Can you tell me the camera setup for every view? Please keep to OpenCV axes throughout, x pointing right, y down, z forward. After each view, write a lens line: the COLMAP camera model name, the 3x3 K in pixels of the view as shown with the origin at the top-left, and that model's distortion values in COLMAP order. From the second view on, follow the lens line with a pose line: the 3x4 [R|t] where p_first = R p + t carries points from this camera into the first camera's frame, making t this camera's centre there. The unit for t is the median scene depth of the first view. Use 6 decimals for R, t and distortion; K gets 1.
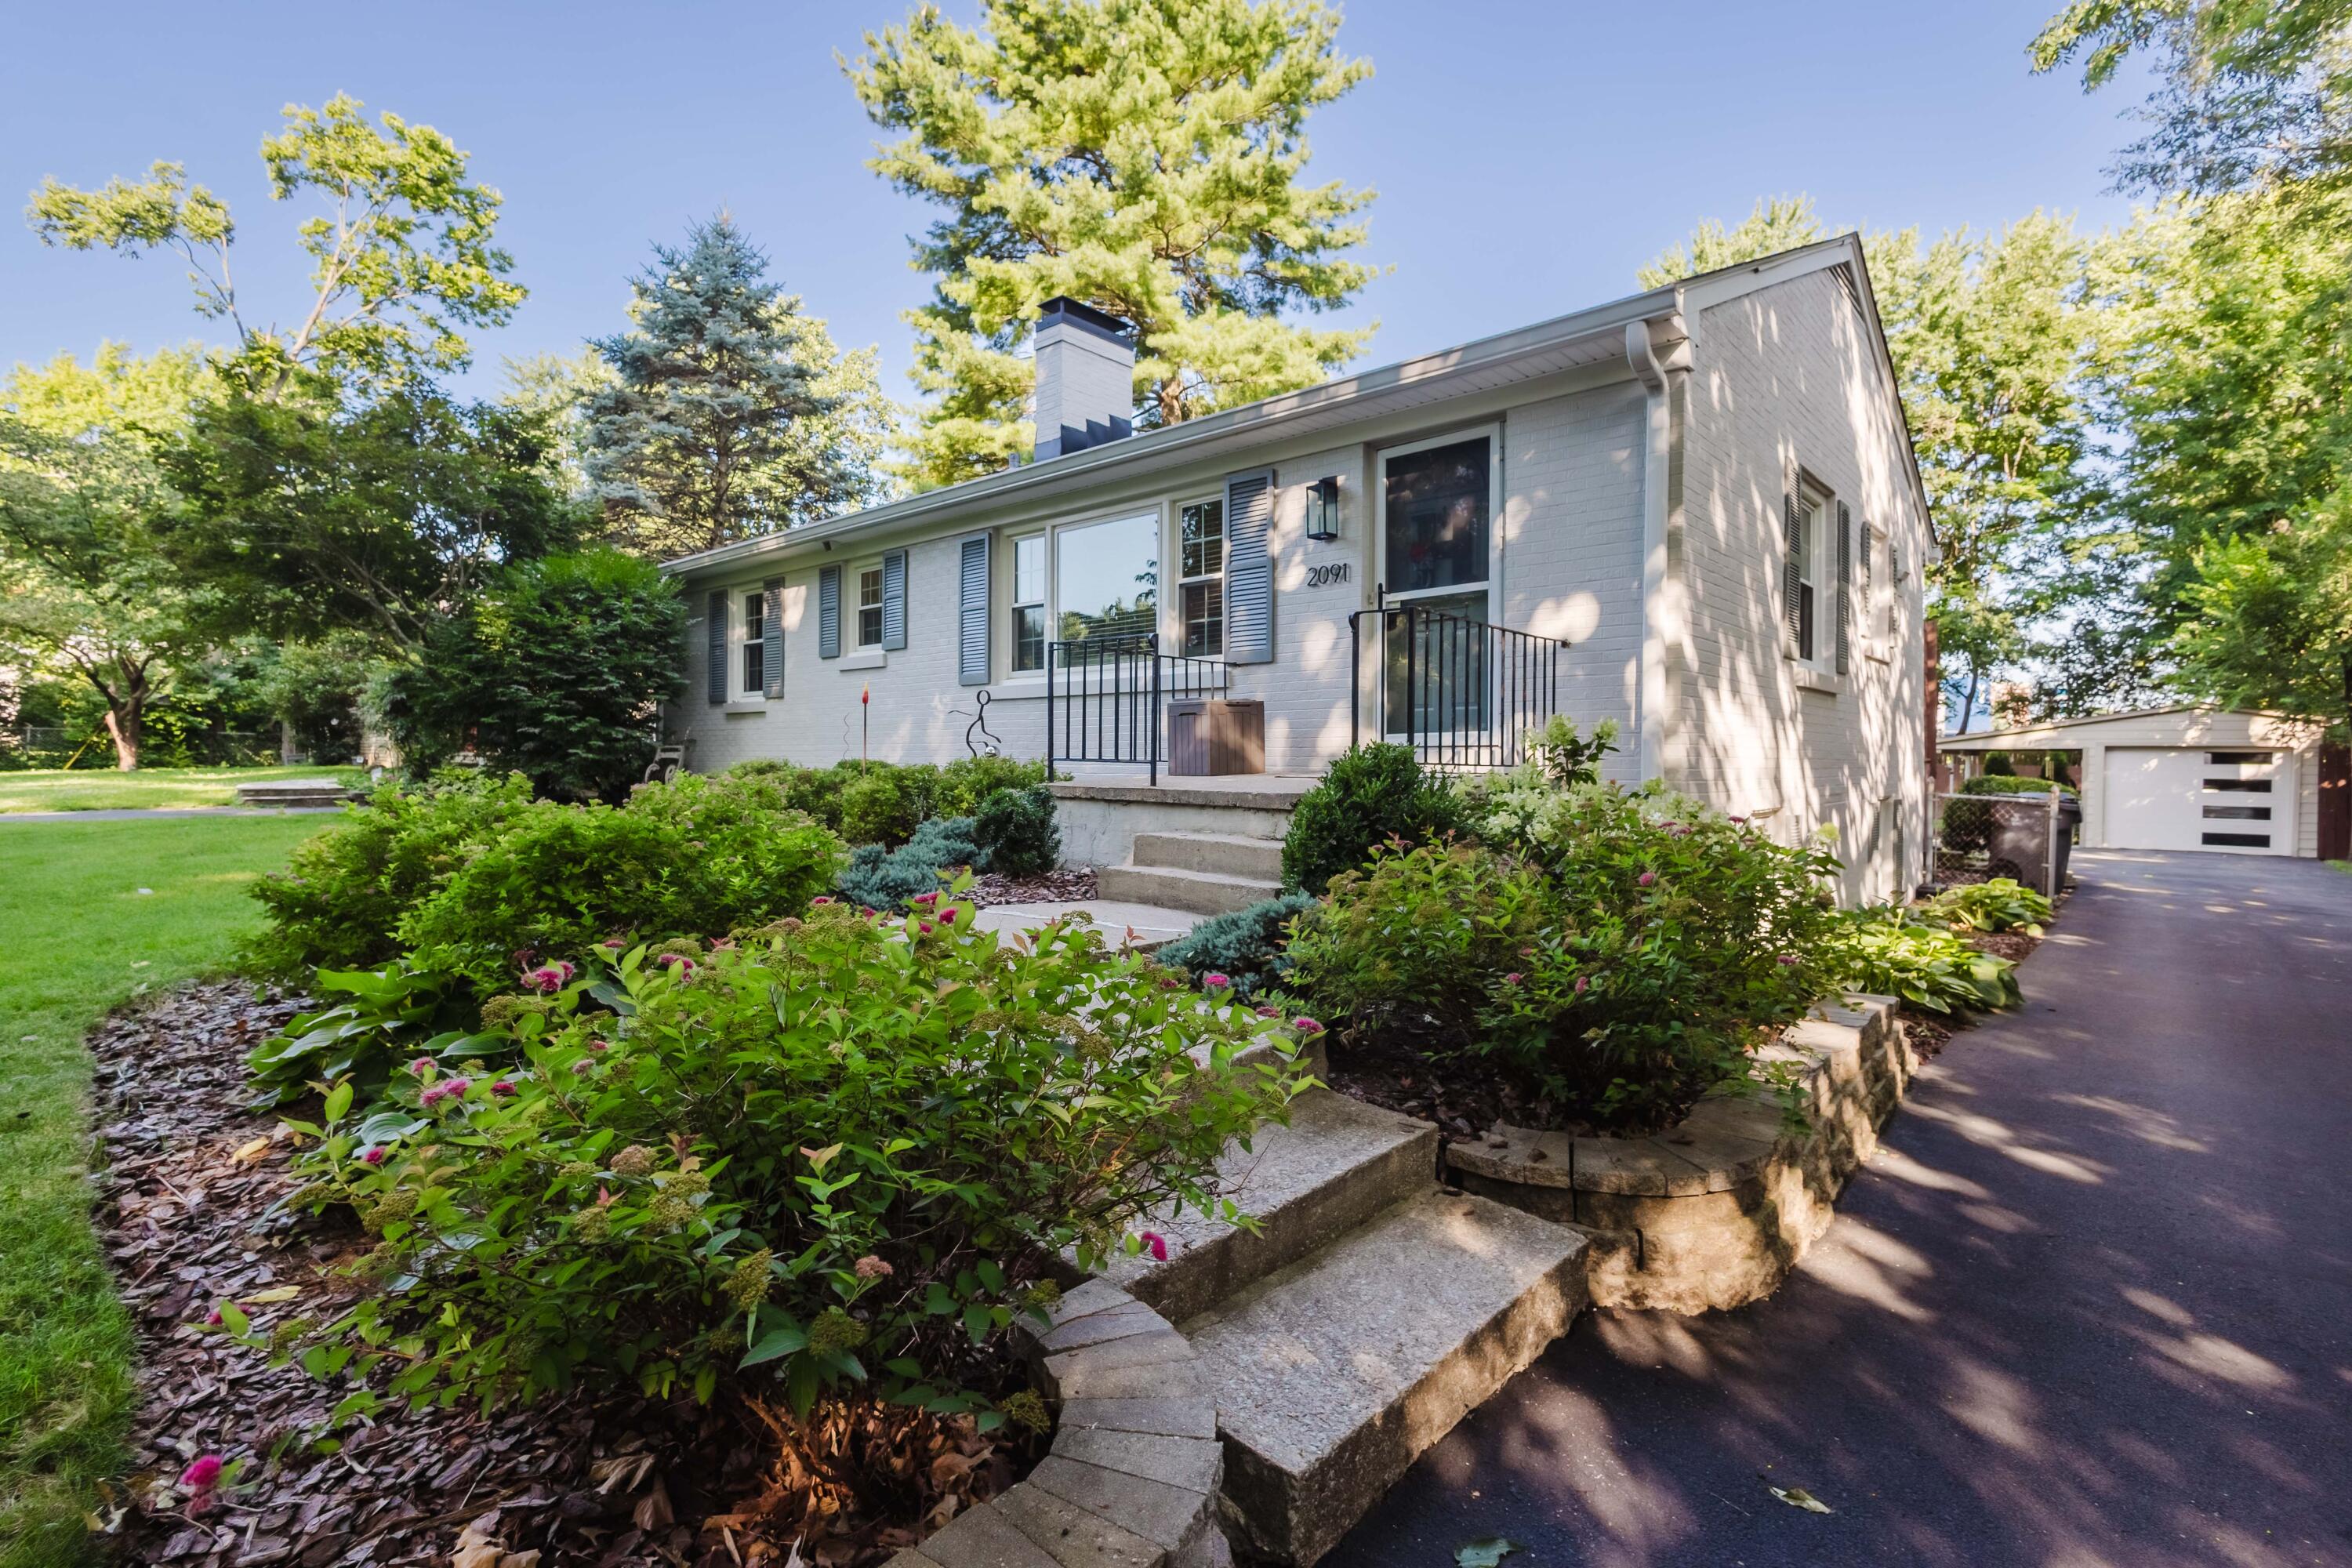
lens RADIAL K [[1076.9, 0, 1176.5], [0, 1076.9, 760.0], [0, 0, 1]] dist [0.006138, -0.001296]
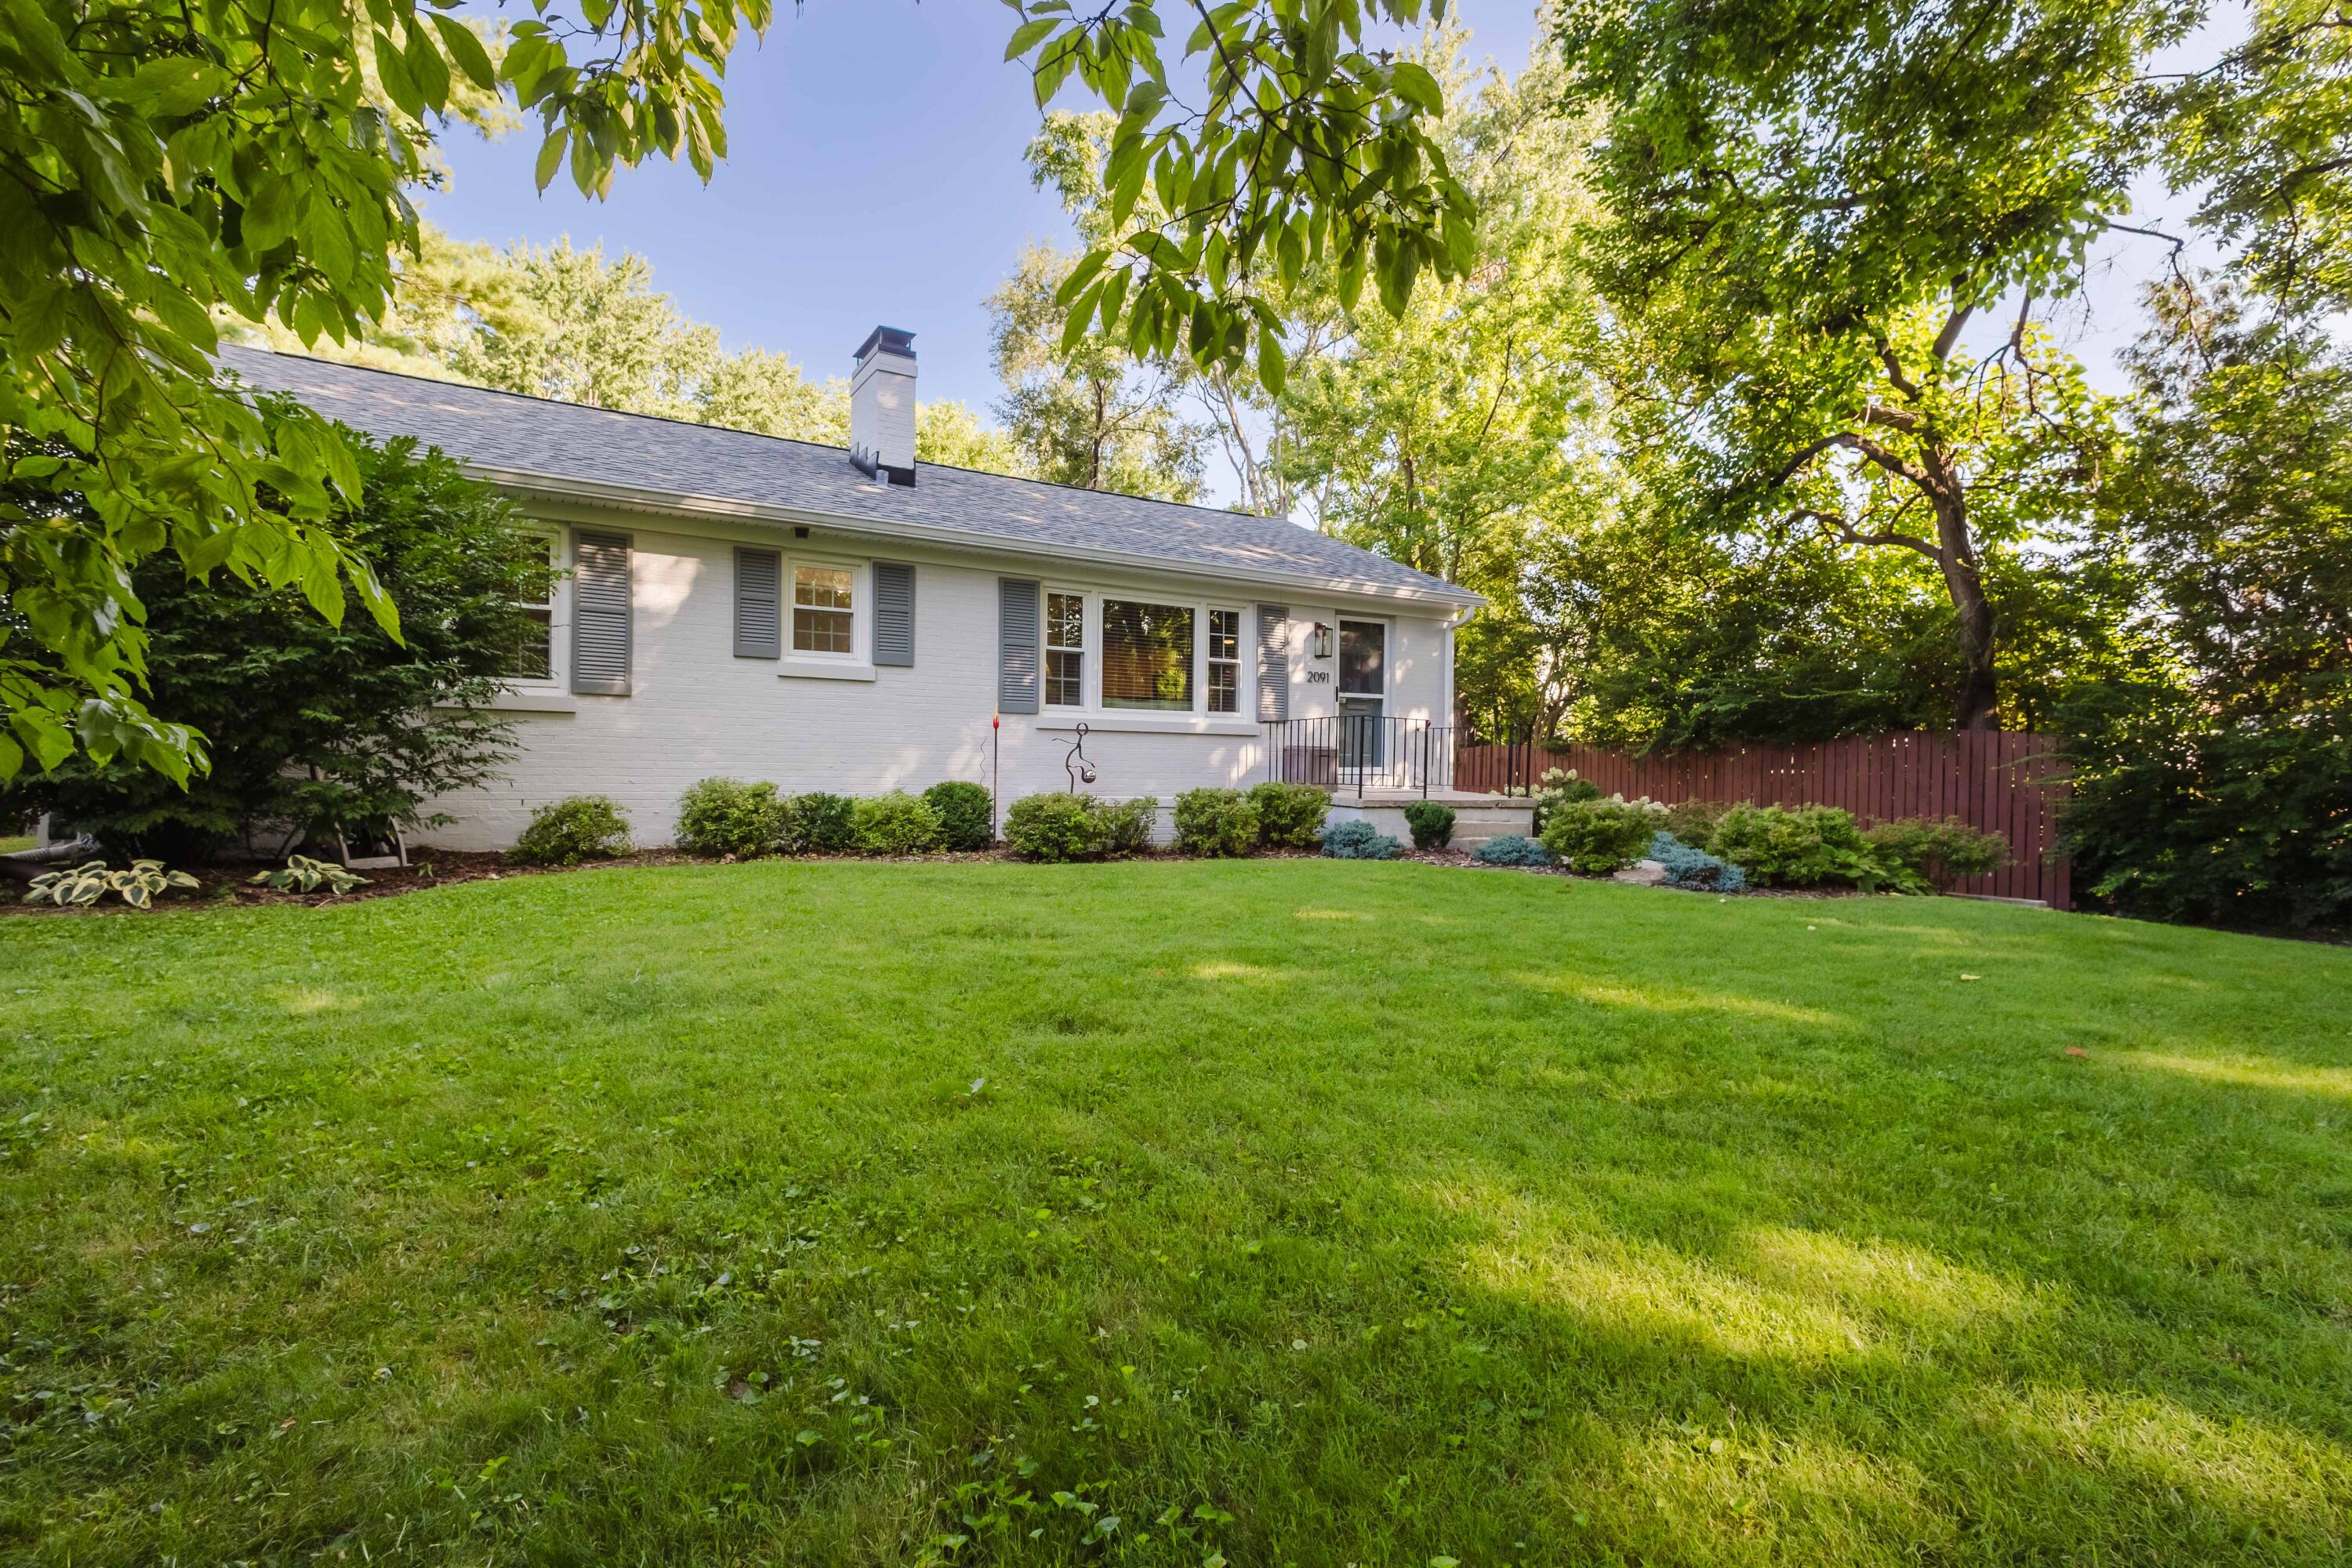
lens RADIAL K [[1076.9, 0, 1179.8], [0, 1076.9, 779.8], [0, 0, 1]] dist [0.006138, -0.001296]
pose [[0.218744, -0.009247, 0.975739, -1.711105], [-0.000194, 0.999955, 0.009520, -0.020289], [-0.975782, -0.002271, 0.218732, 0.864162]]
